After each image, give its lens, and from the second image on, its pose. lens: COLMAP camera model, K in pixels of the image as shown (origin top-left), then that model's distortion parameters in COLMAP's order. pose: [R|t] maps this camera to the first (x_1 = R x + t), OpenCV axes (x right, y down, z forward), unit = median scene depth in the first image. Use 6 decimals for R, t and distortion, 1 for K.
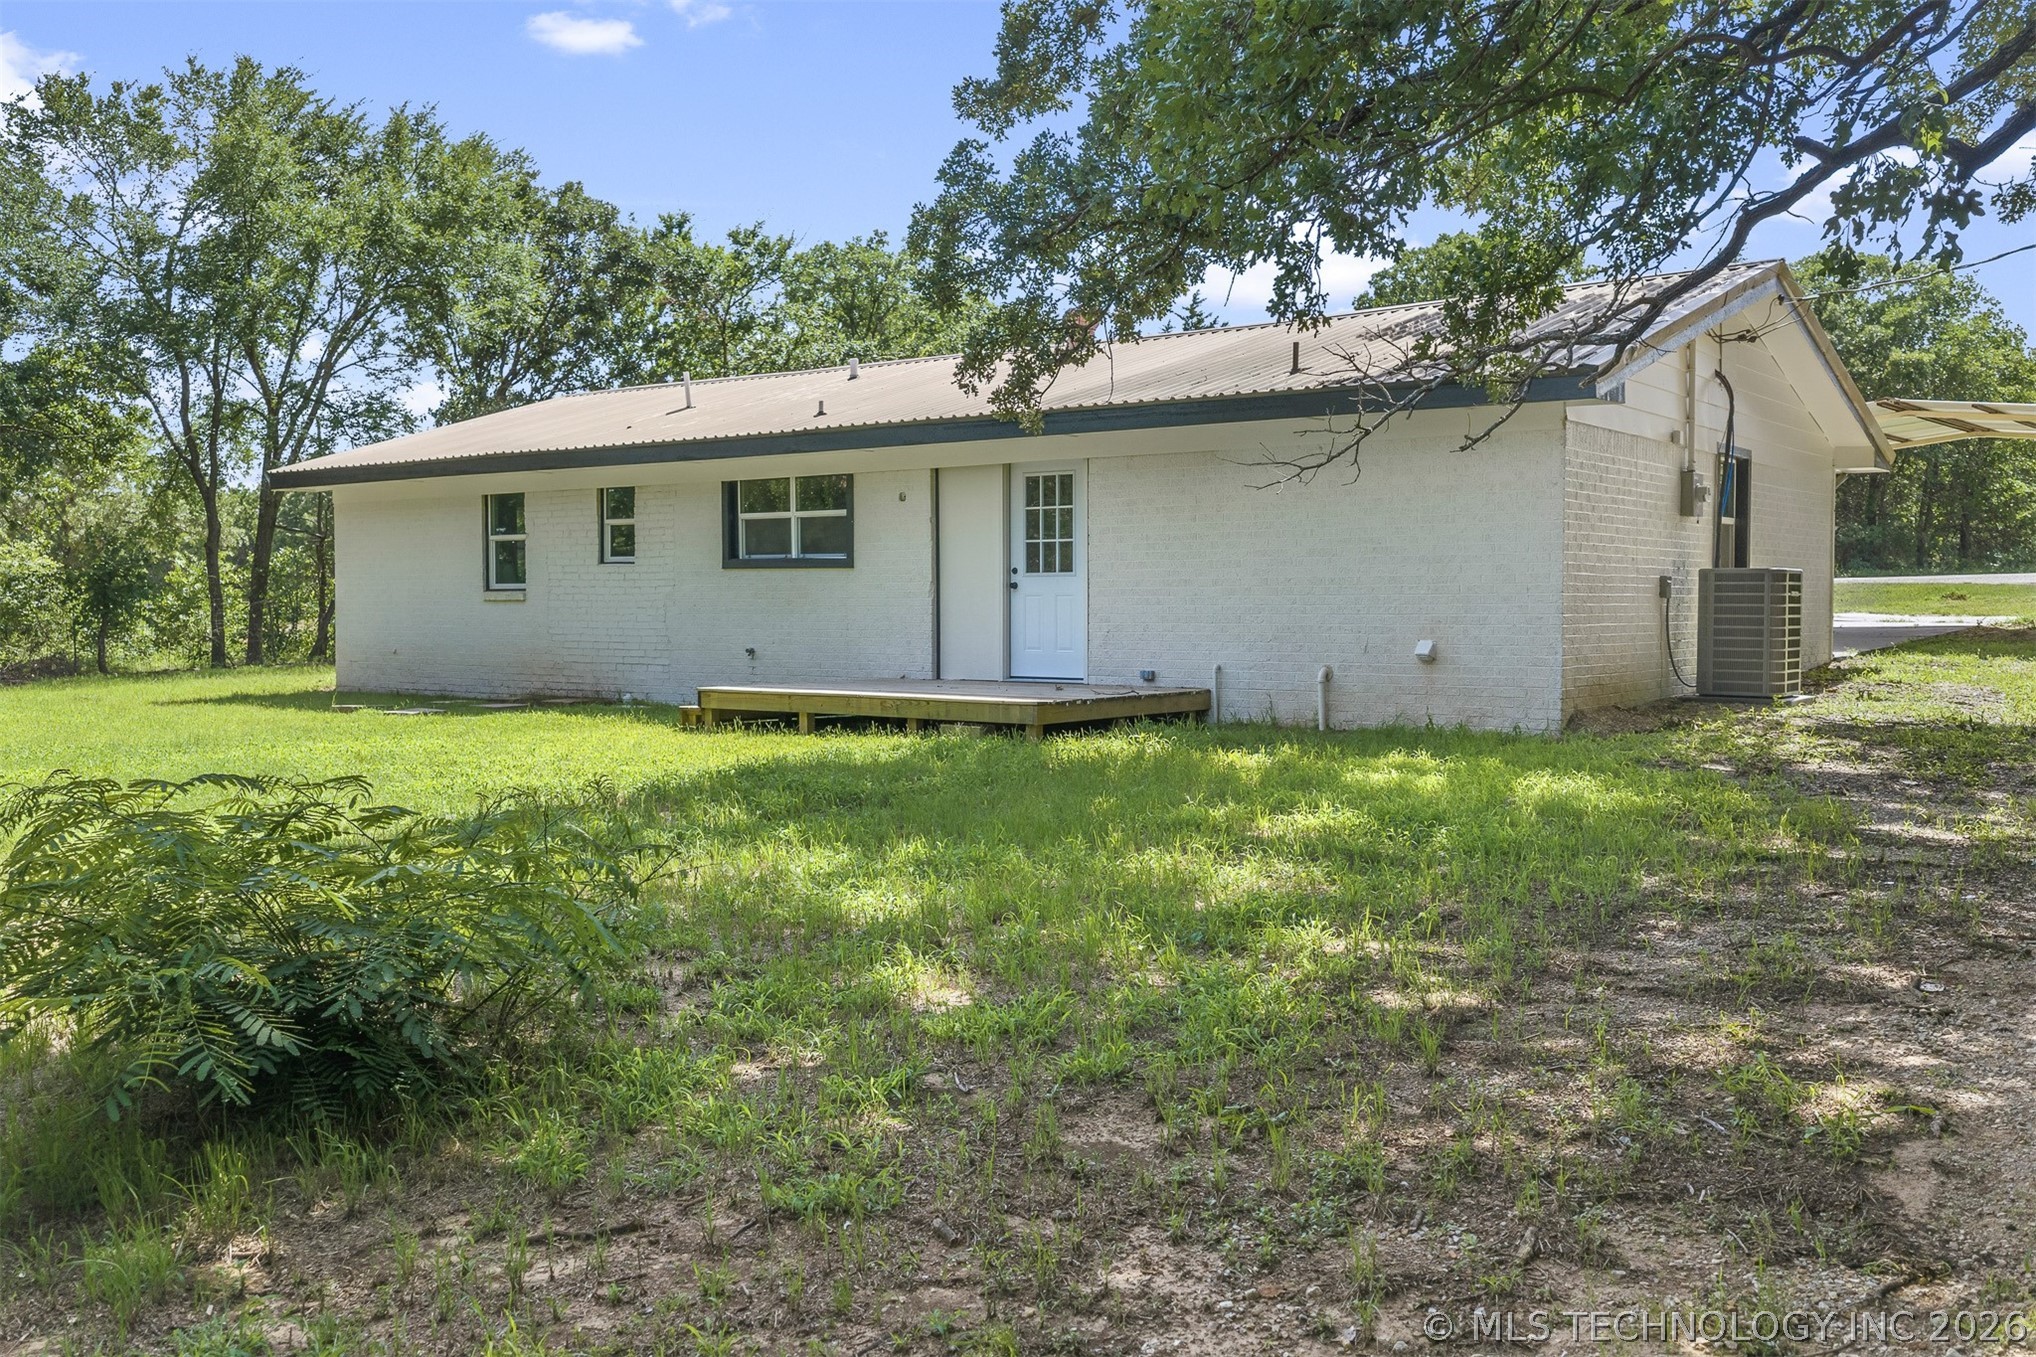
lens RADIAL K [[1702.9, 0, 1021.0], [0, 1702.9, 676.4], [0, 0, 1]] dist [0.008006, 0.001602]
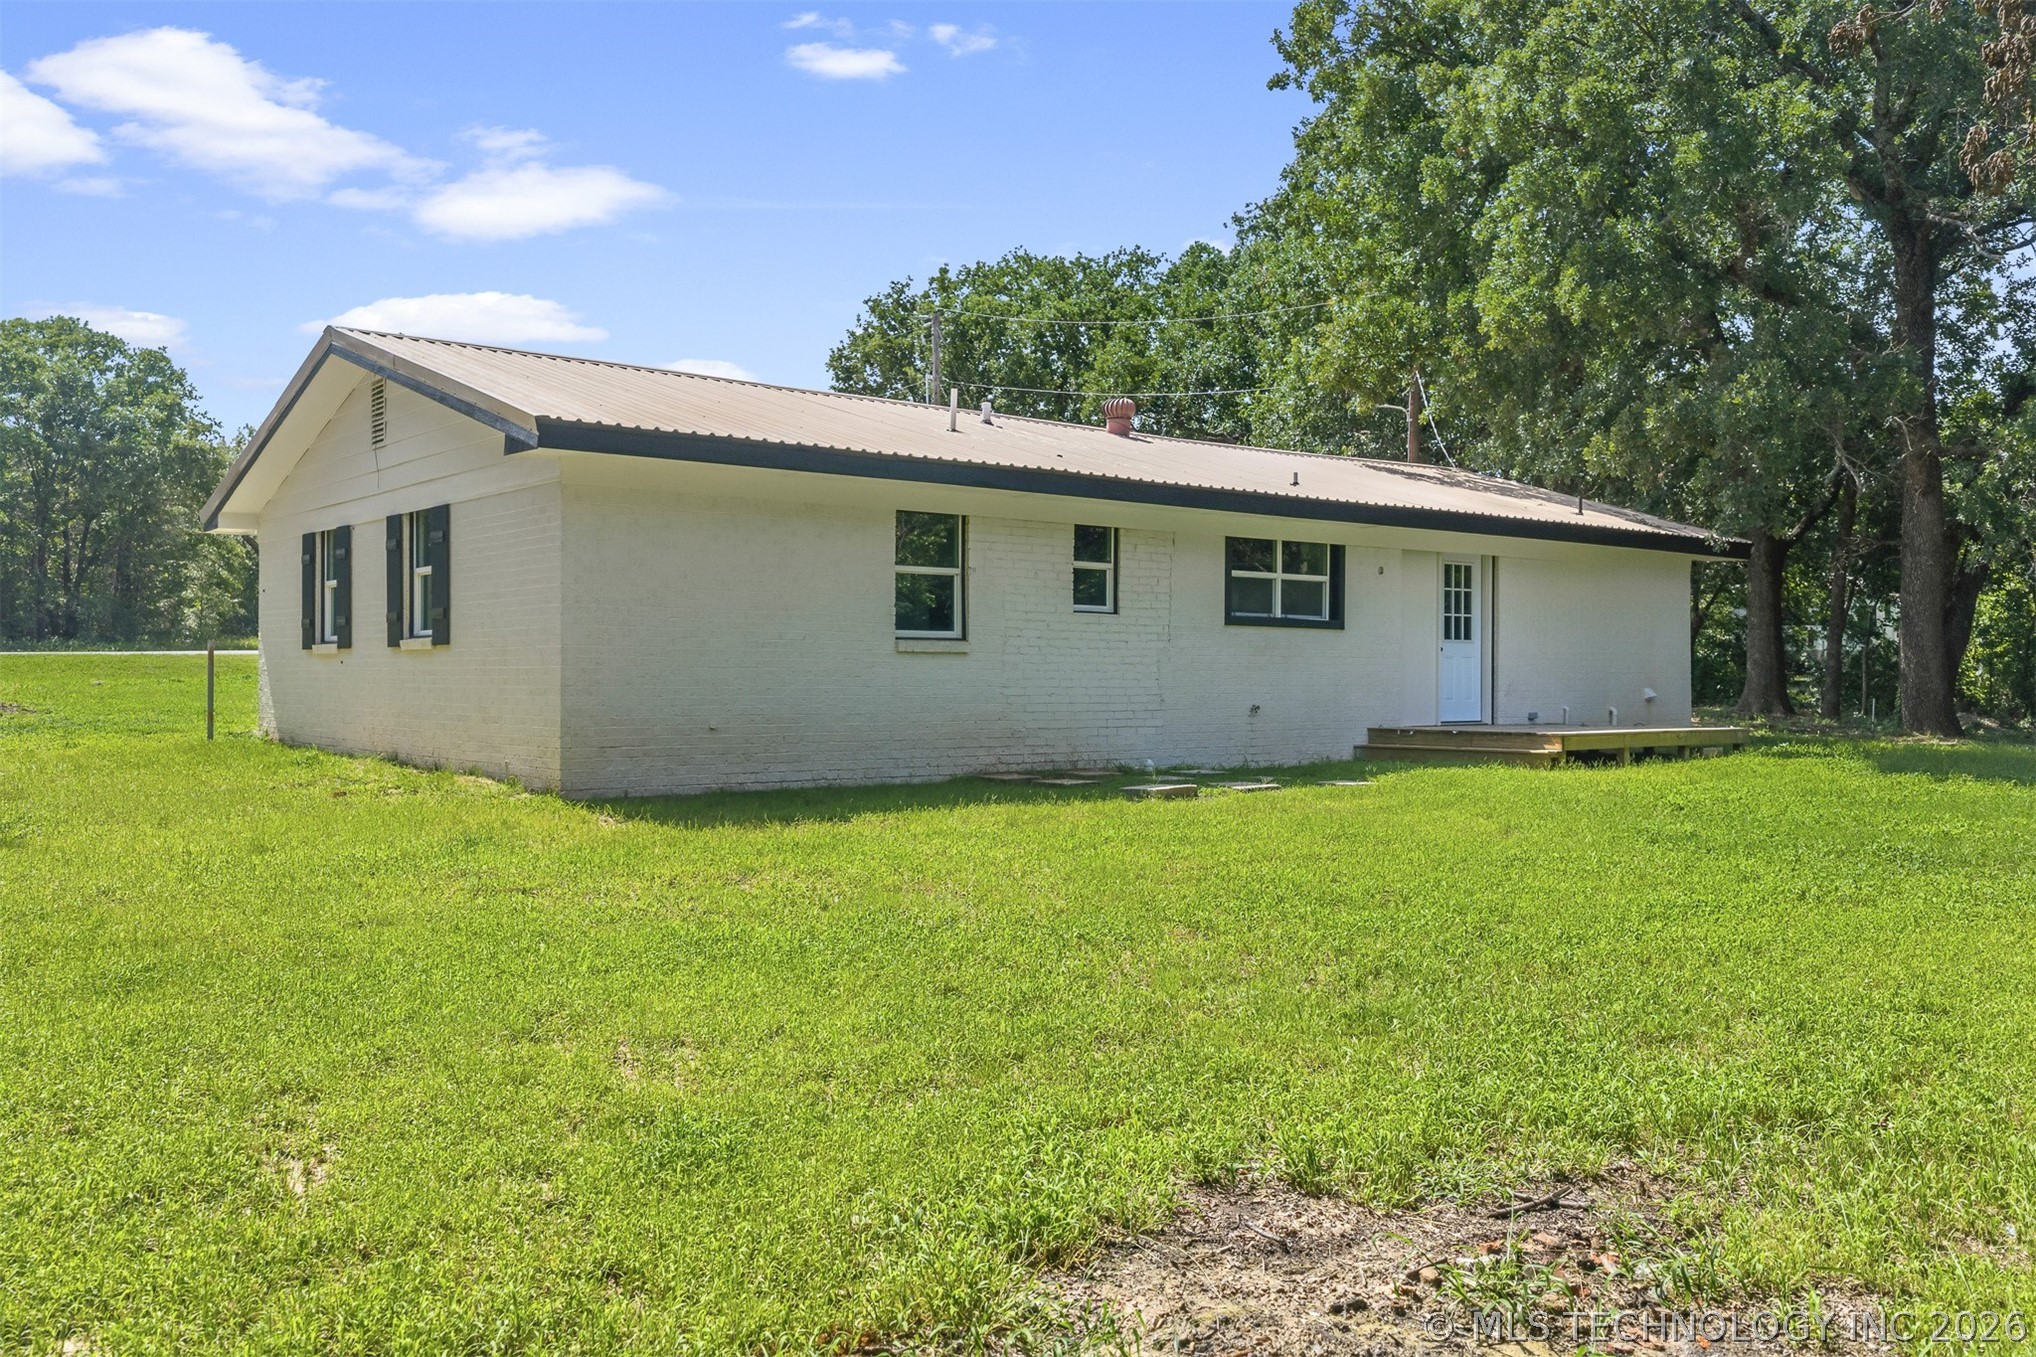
lens RADIAL K [[1702.9, 0, 1020.9], [0, 1702.9, 680.7], [0, 0, 1]] dist [0.008006, 0.001602]
pose [[0.280125, 0.001516, 0.959962, -1.172952], [0.038153, 0.999191, -0.012711, -0.023833], [-0.959205, 0.040186, 0.279841, 0.861871]]
